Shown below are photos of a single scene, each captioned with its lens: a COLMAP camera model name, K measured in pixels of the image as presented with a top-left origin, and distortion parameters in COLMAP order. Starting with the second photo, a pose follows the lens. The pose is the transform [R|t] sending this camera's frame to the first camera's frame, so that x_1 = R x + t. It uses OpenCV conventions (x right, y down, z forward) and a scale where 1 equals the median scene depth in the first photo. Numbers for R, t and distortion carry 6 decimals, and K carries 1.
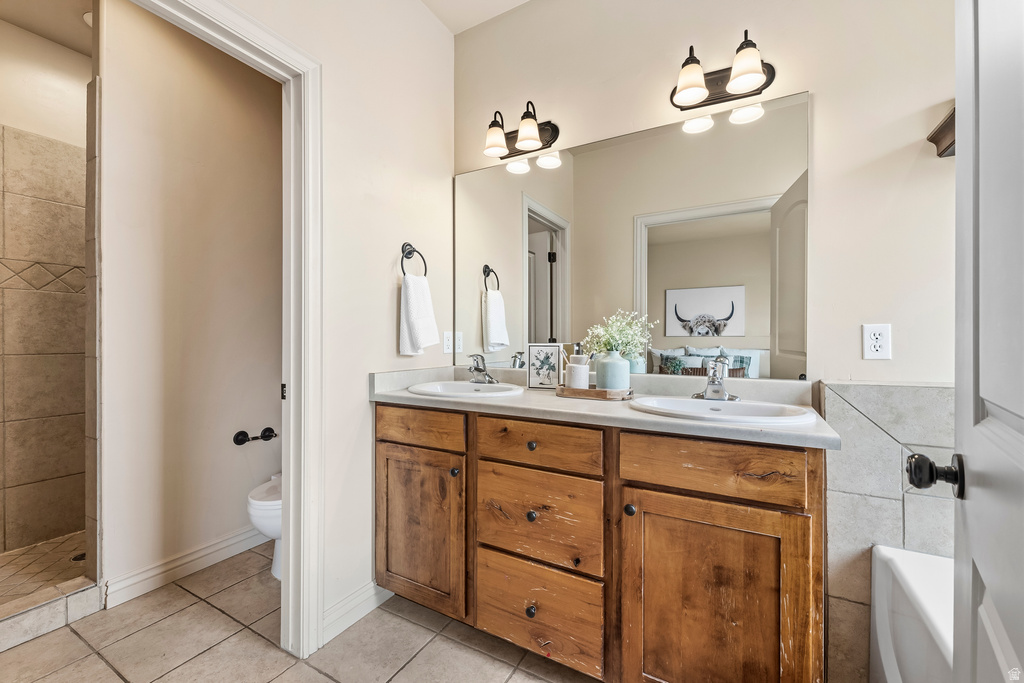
lens RADIAL K [[418.8, 0, 510.0], [0, 418.8, 342.4], [0, 0, 1]] dist [0.000075, 0.000374]
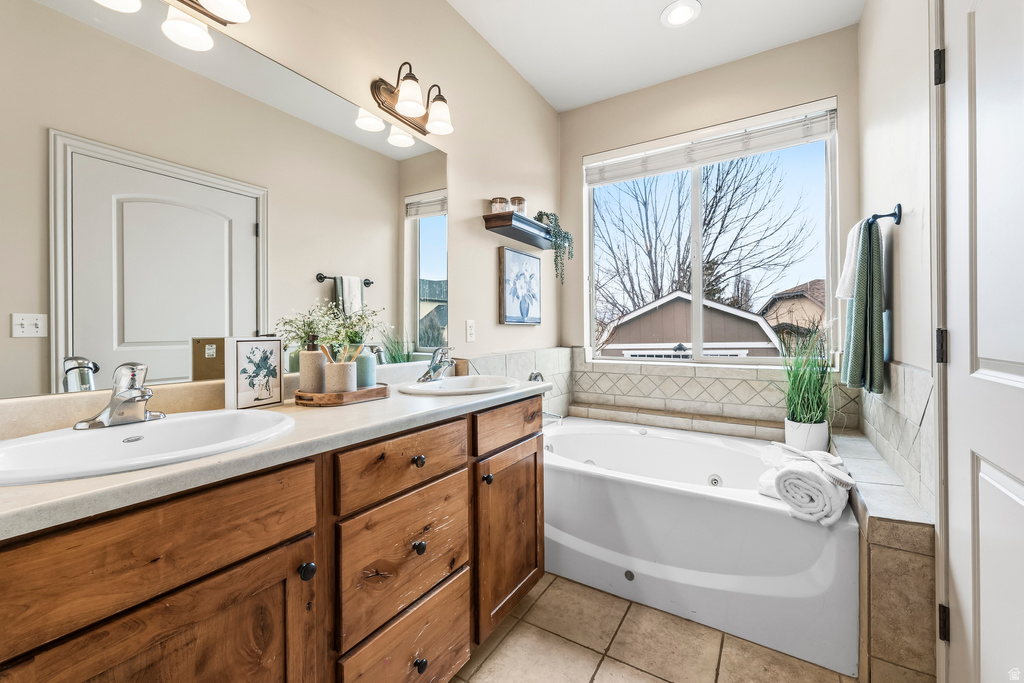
lens RADIAL K [[419.7, 0, 510.4], [0, 419.7, 334.9], [0, 0, 1]] dist [0.001611, 0.000274]
pose [[0.040077, -0.012896, 0.999113, -0.666505], [0.010280, 0.999869, 0.012493, -0.005503], [-0.999144, 0.009770, 0.040204, 0.701390]]
